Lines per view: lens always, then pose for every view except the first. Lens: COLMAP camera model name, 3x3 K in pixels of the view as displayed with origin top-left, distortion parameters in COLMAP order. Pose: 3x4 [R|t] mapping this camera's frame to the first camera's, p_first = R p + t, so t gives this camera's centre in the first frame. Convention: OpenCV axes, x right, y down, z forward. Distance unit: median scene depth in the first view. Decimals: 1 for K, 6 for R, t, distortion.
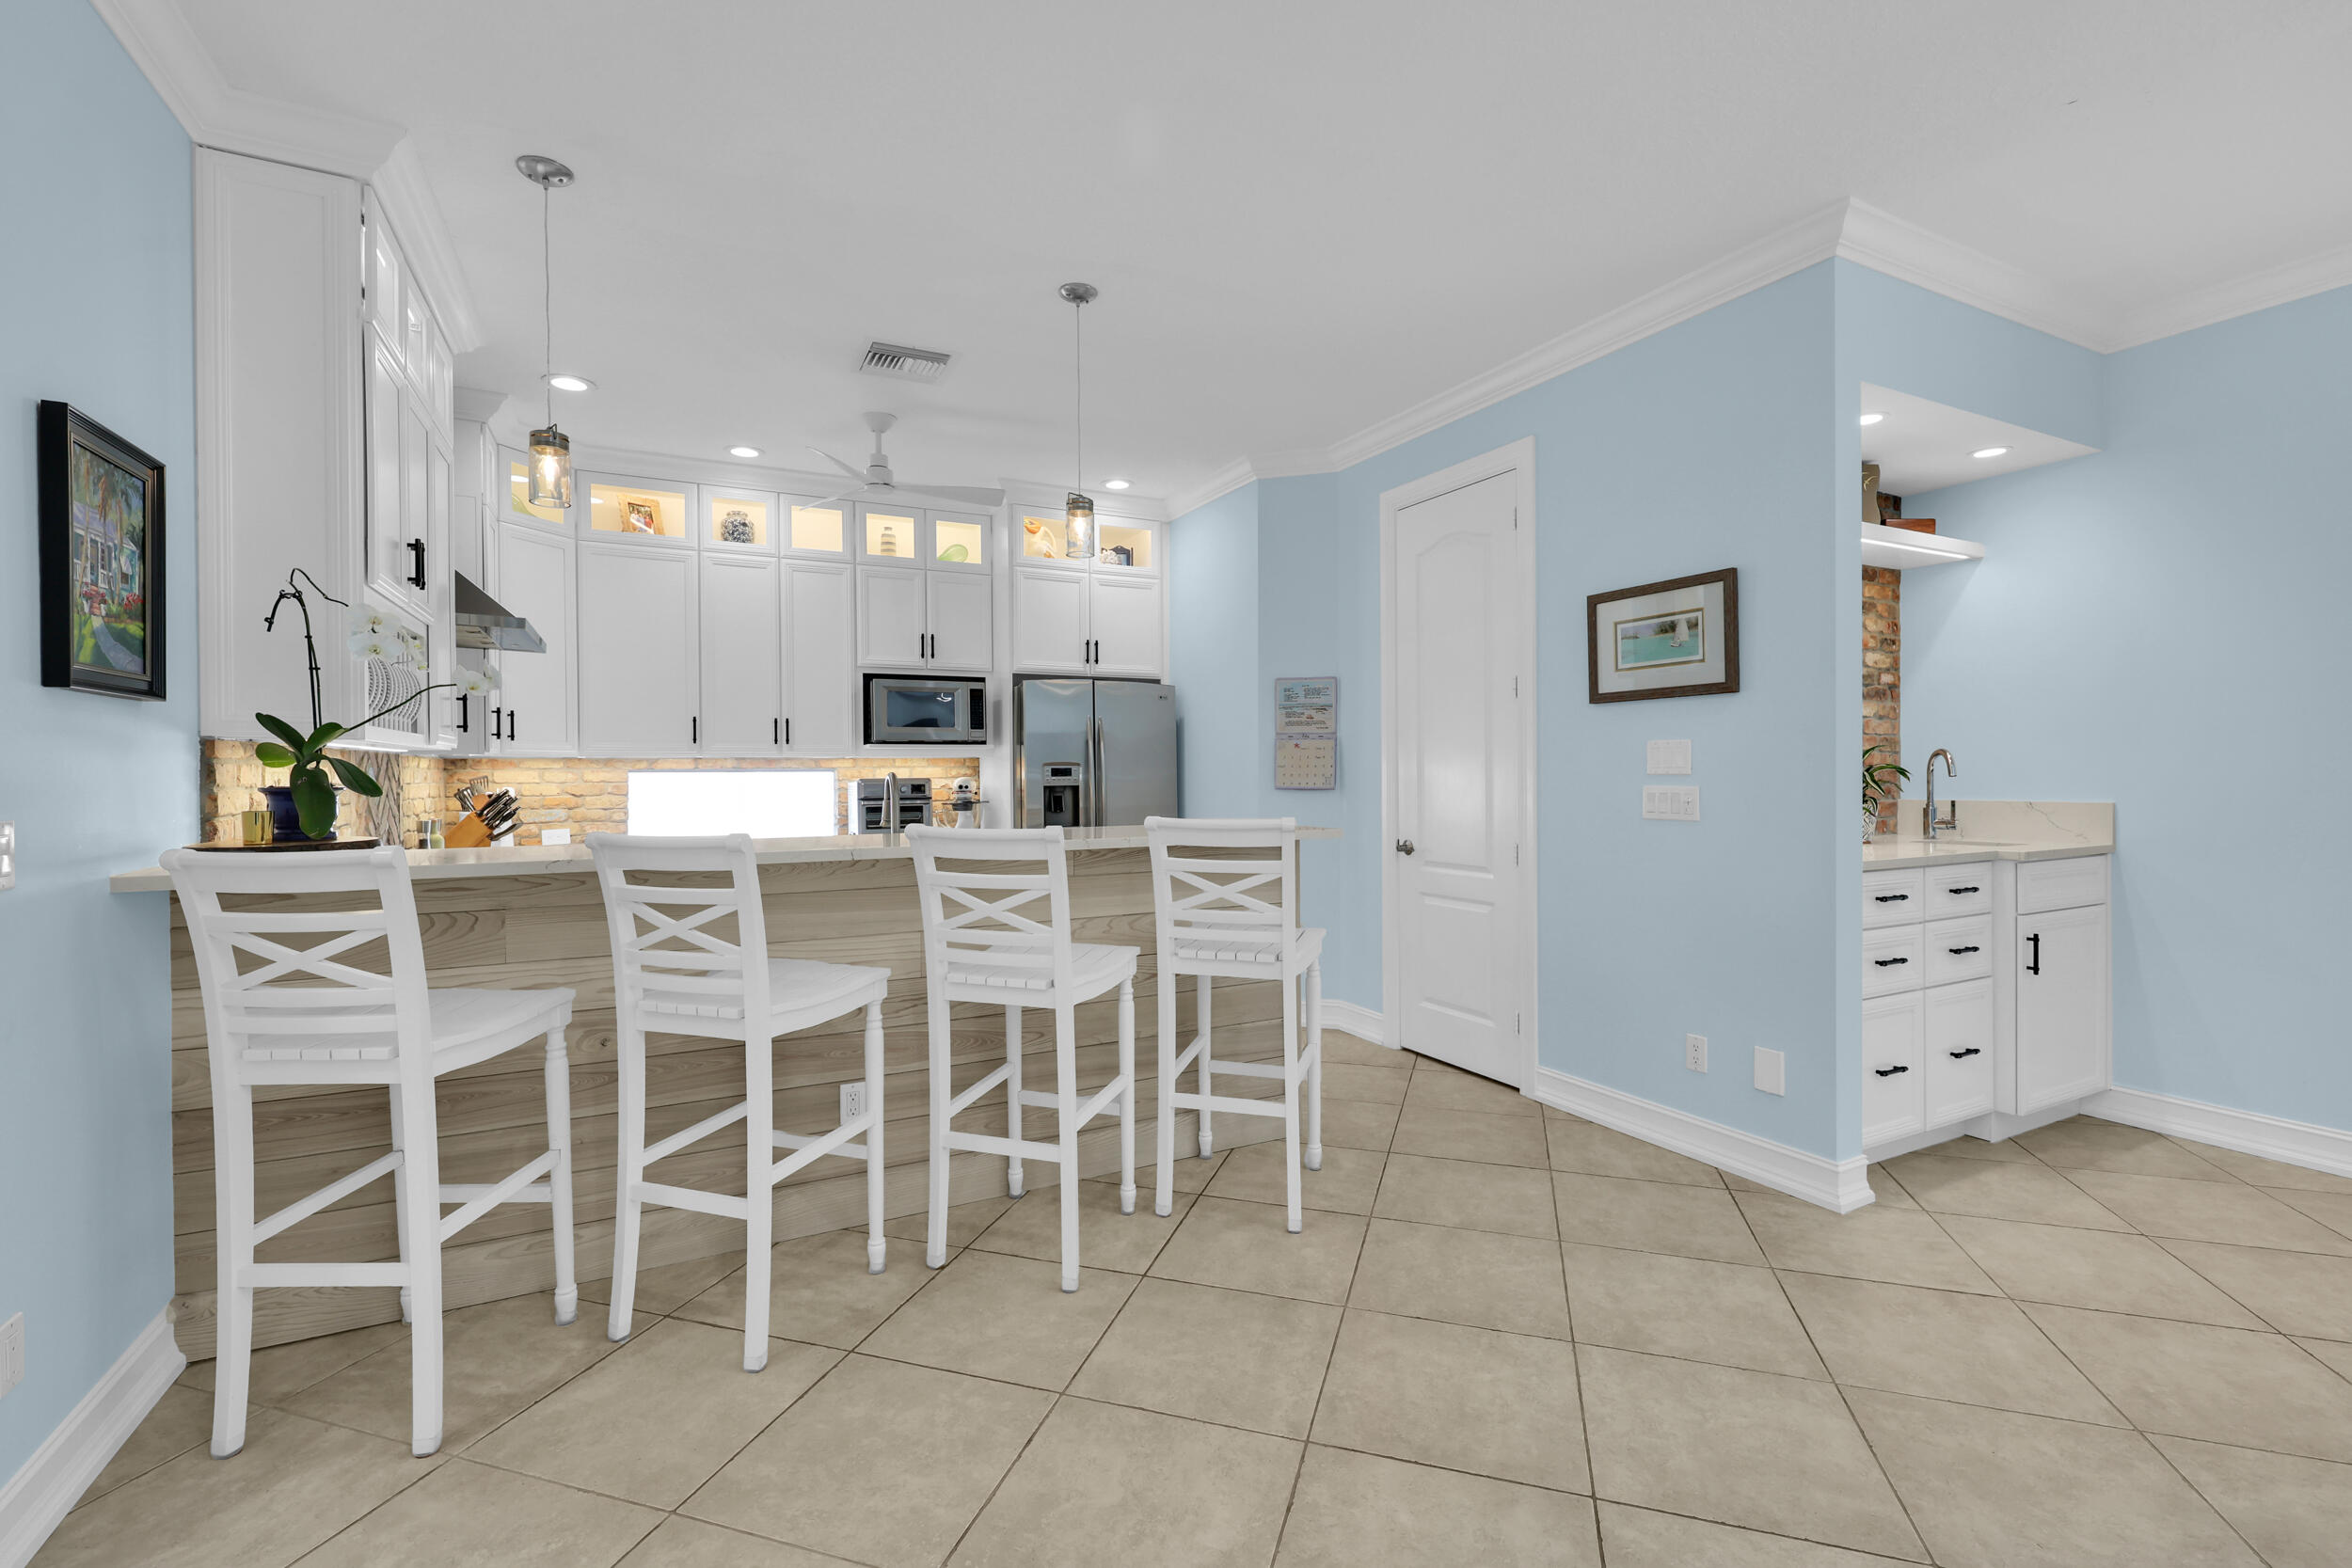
lens RADIAL K [[1008.2, 0, 1170.2], [0, 1008.2, 776.7], [0, 0, 1]] dist [-0.001265, 0.000122]
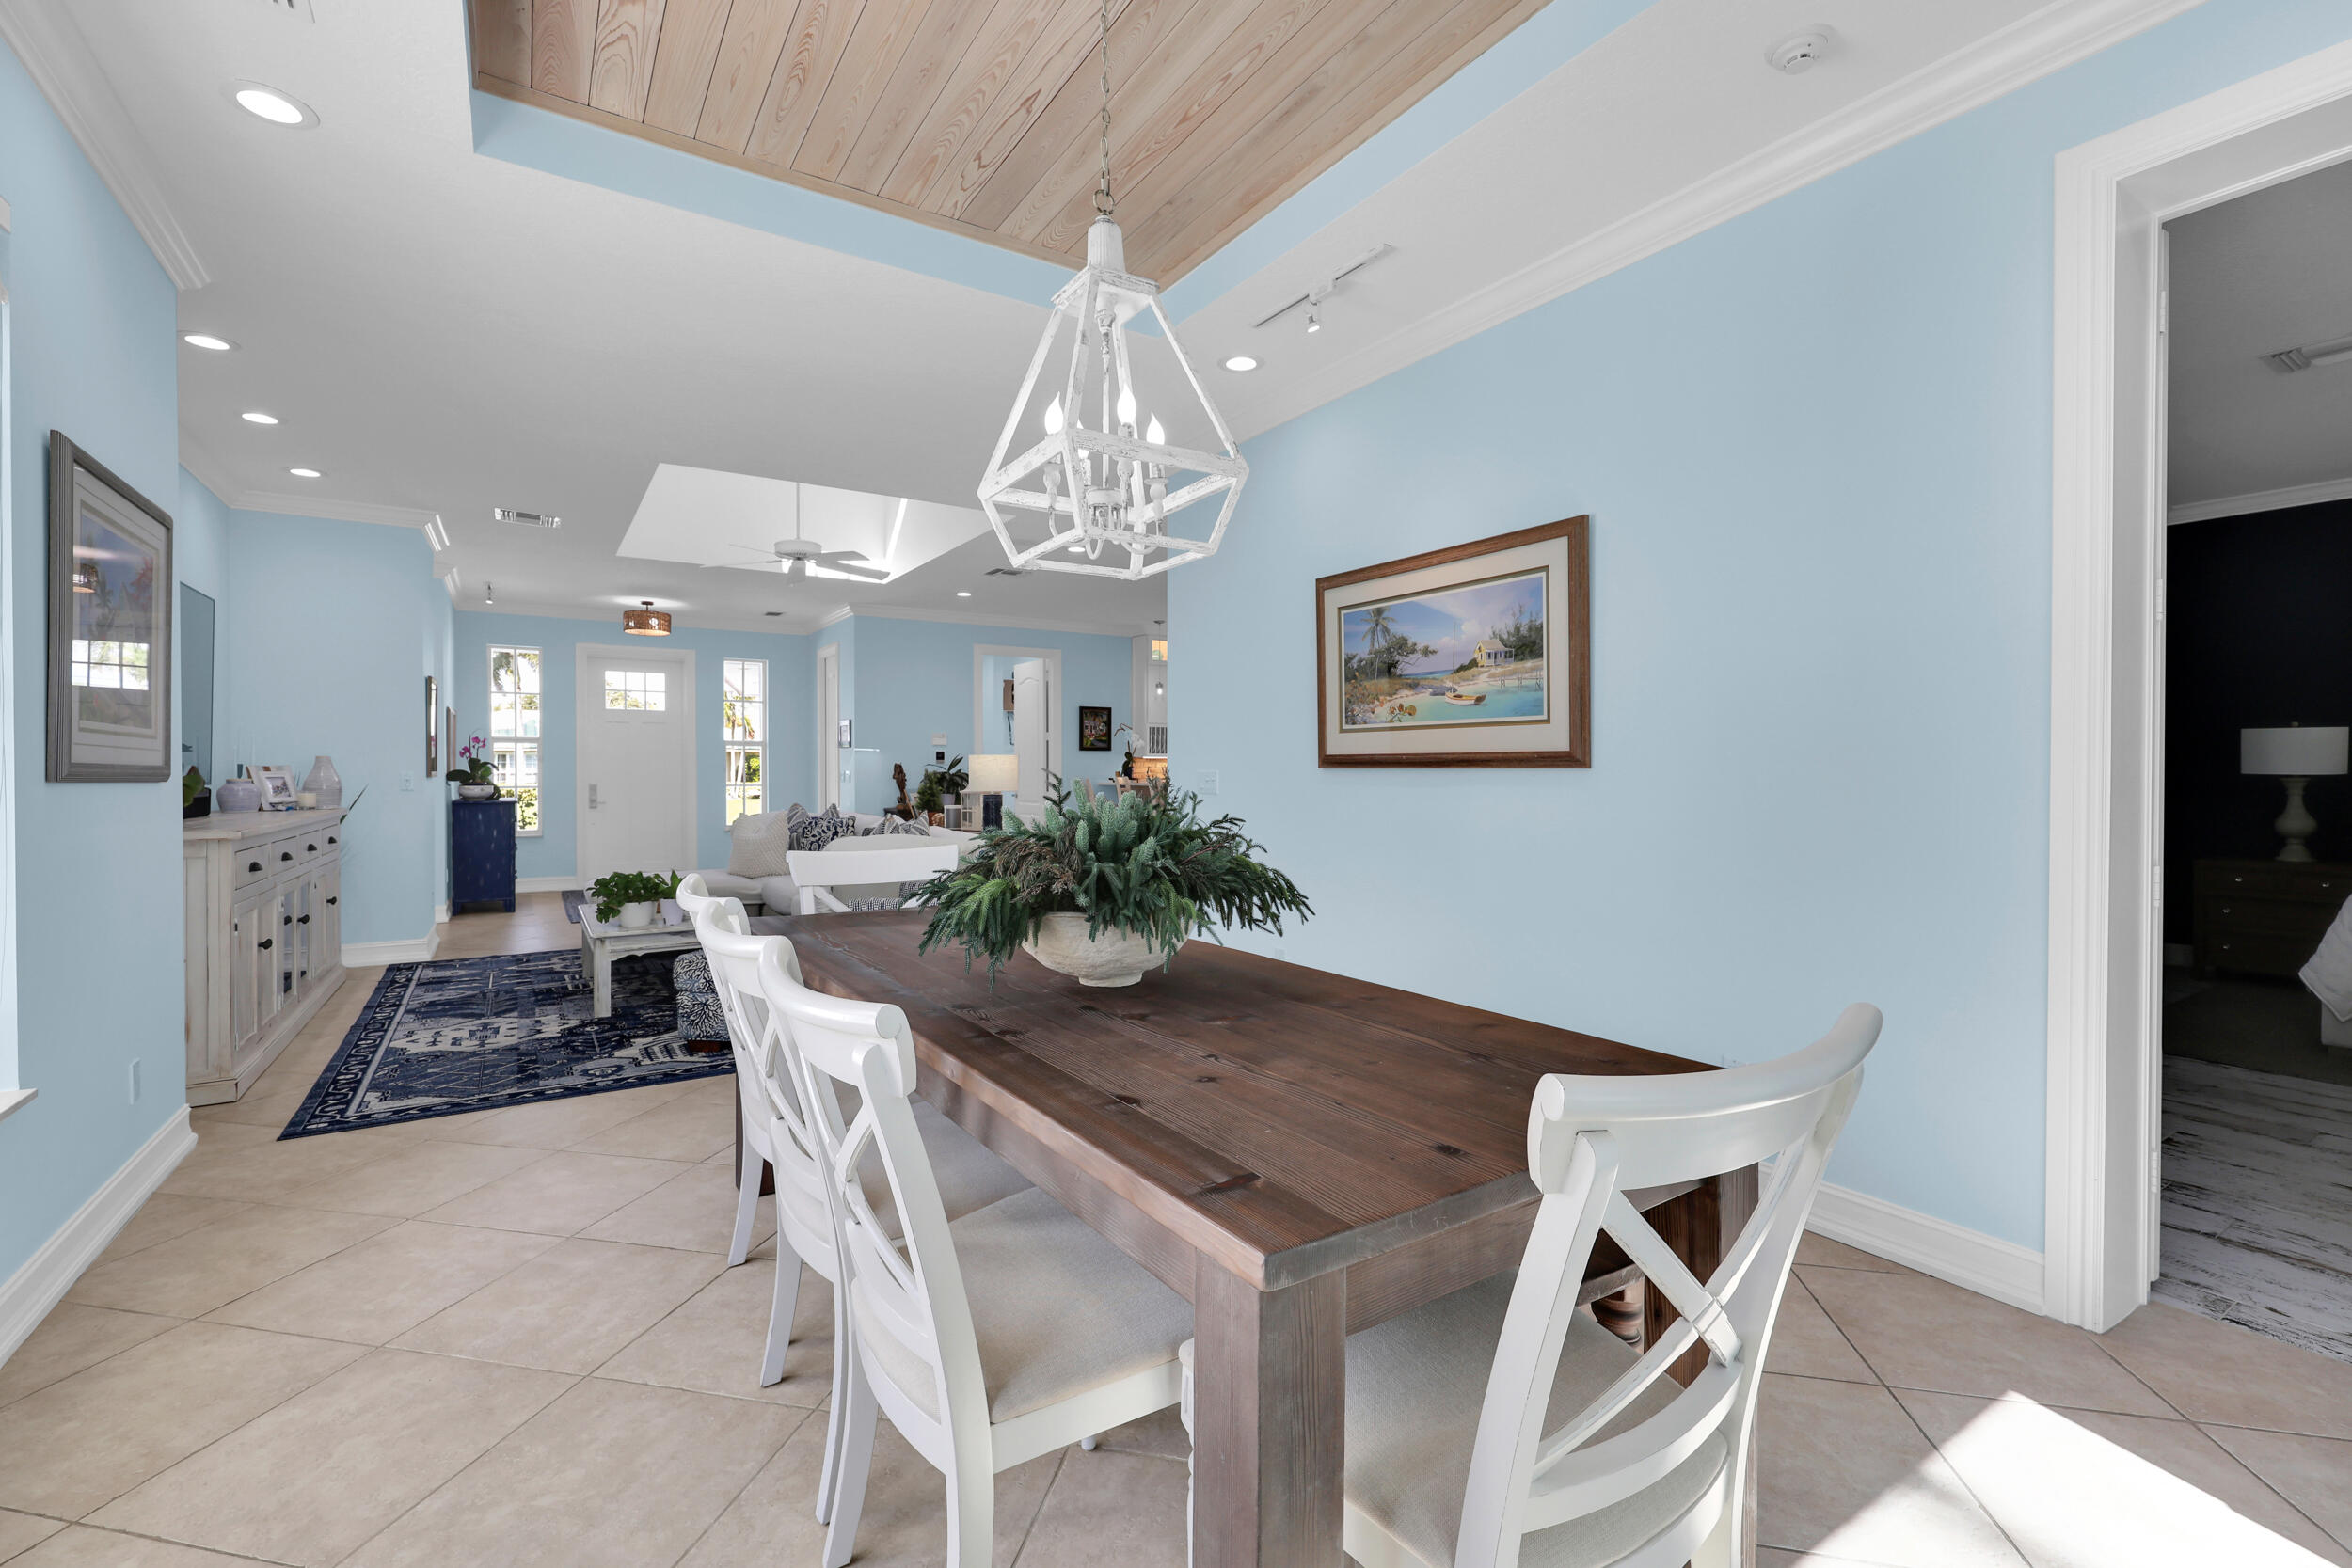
lens RADIAL K [[982.3, 0, 1182.7], [0, 982.3, 777.8], [0, 0, 1]] dist [0.003708, 0.000712]
pose [[0.118939, 0.013077, -0.992816, 1.831503], [-0.004789, 0.999909, 0.012596, 0.000818], [0.992890, 0.003257, 0.118990, 0.318727]]
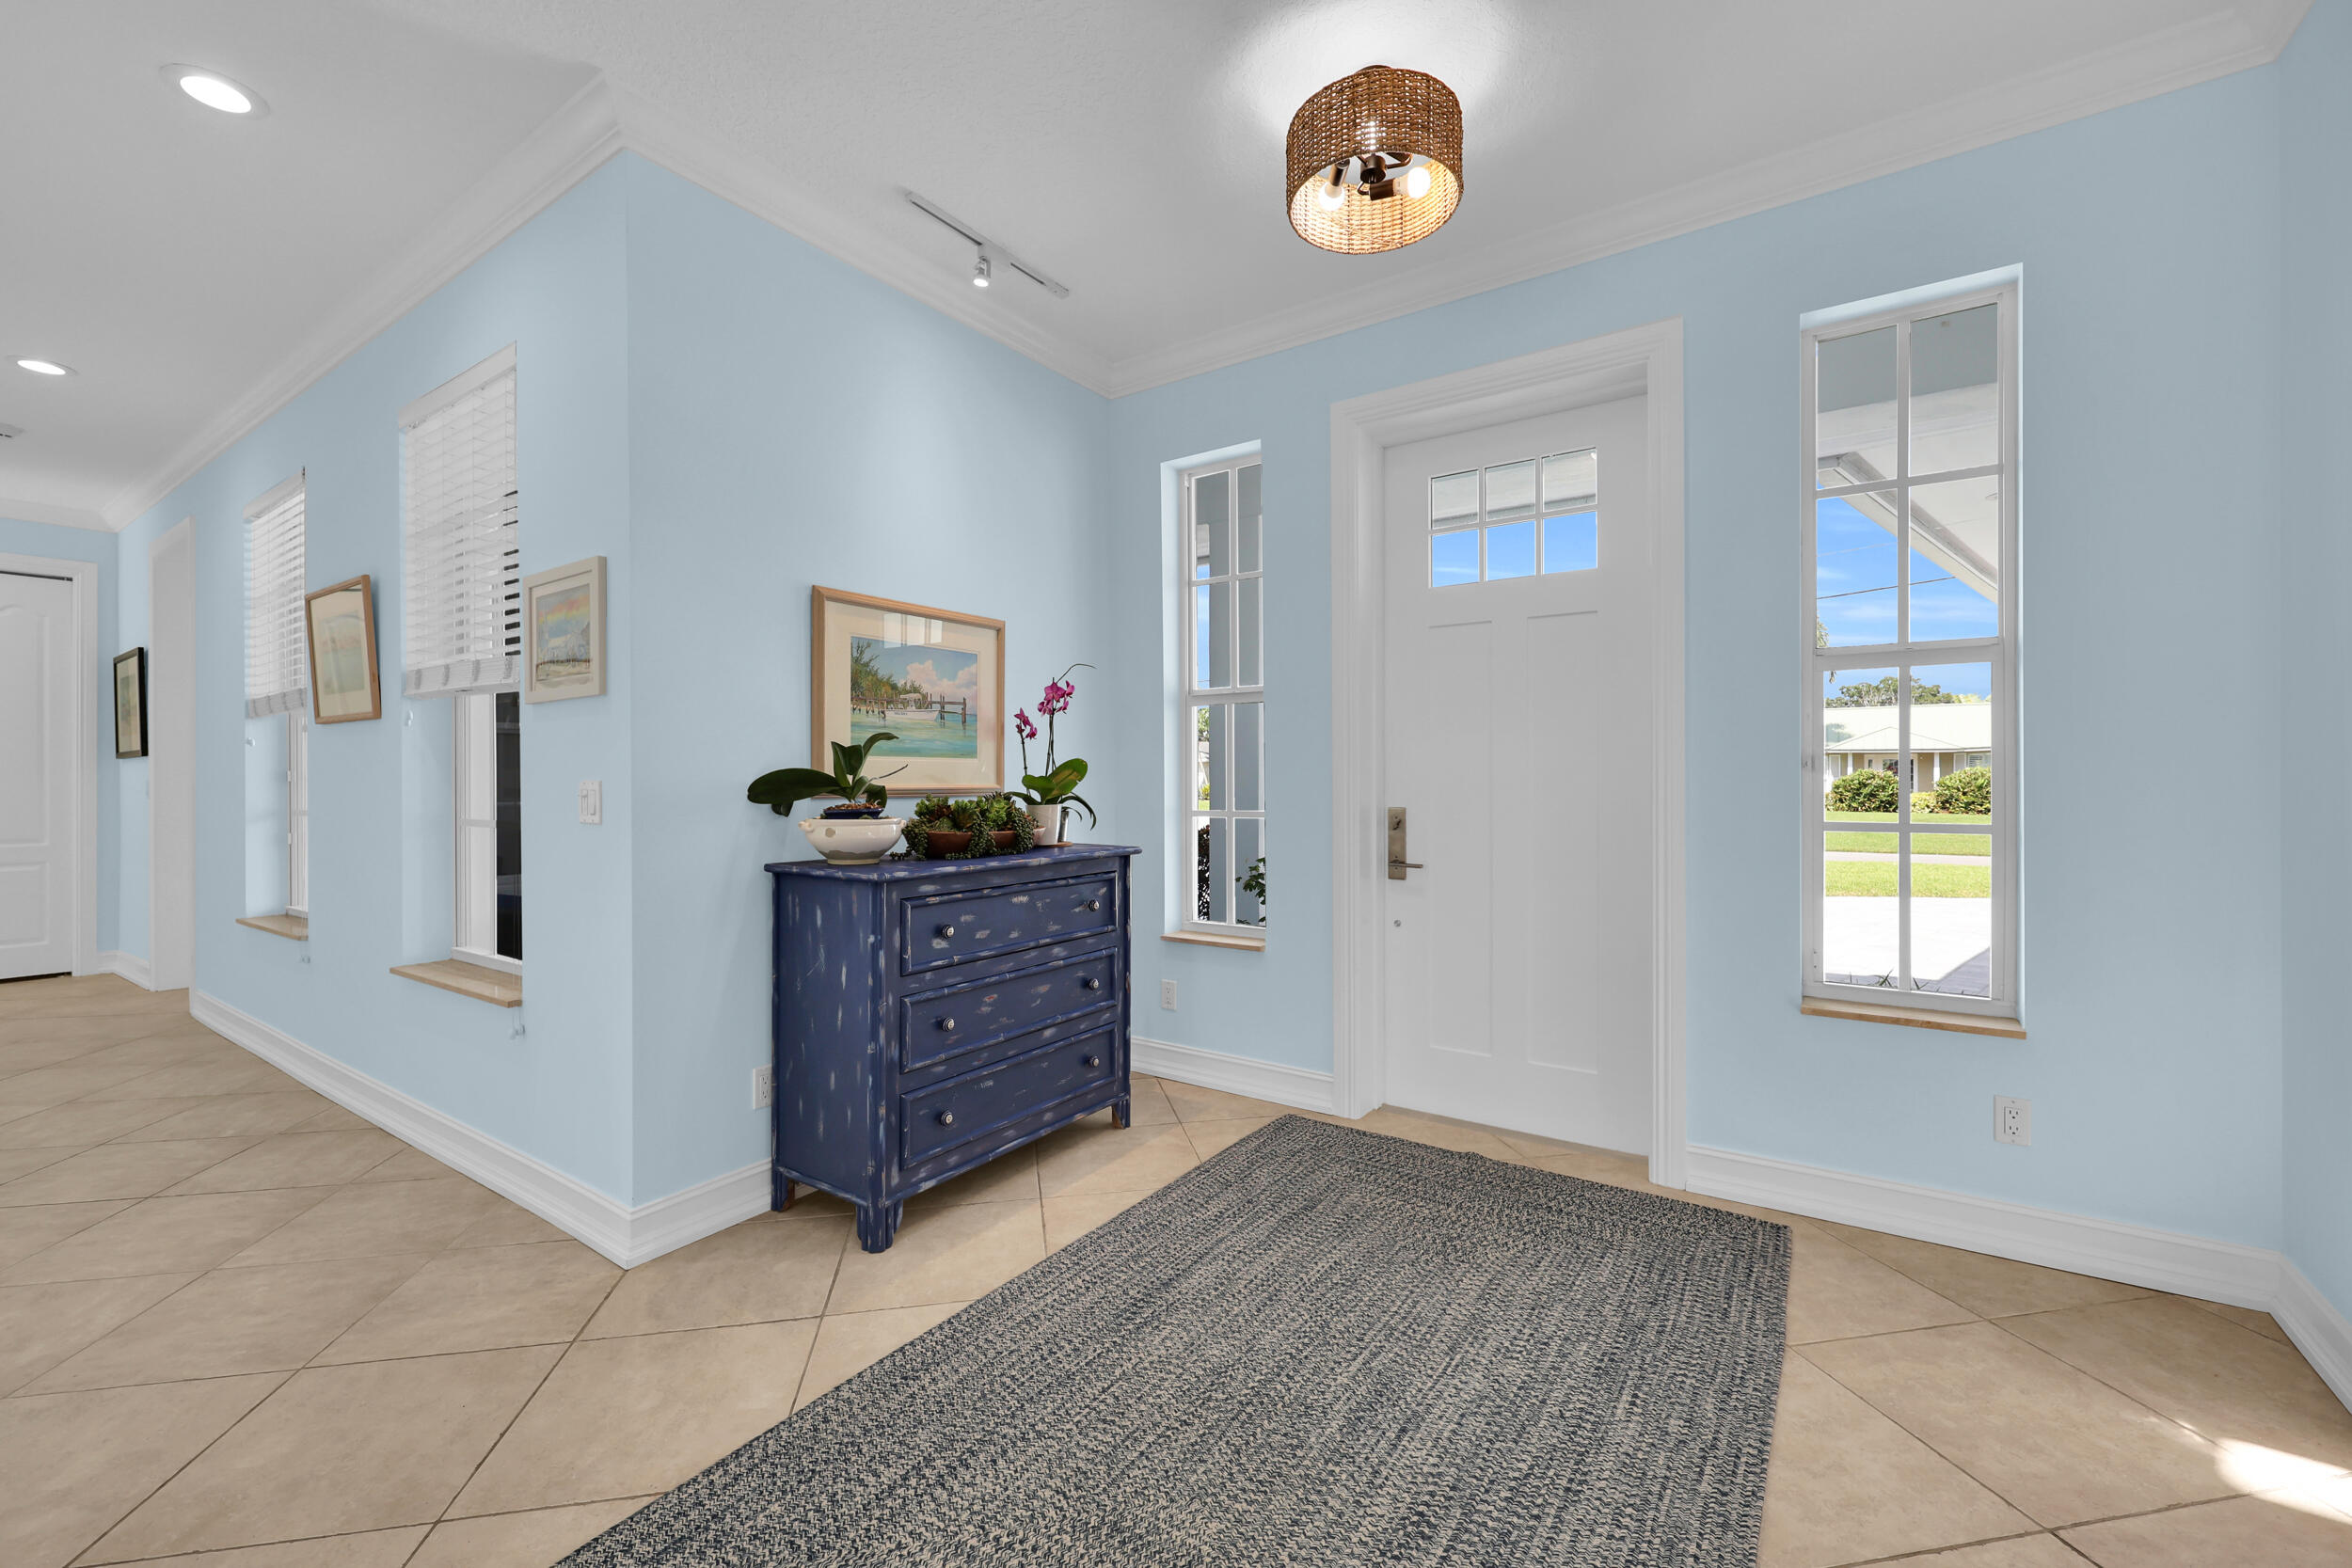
lens RADIAL K [[961.5, 0, 1168.6], [0, 961.5, 783.8], [0, 0, 1]] dist [0.004203, -0.000040]
pose [[-0.882439, 0.011745, -0.470280, 0.125295], [0.007261, 0.999909, 0.011348, 0.016490], [0.470371, 0.006600, -0.882444, -0.119321]]
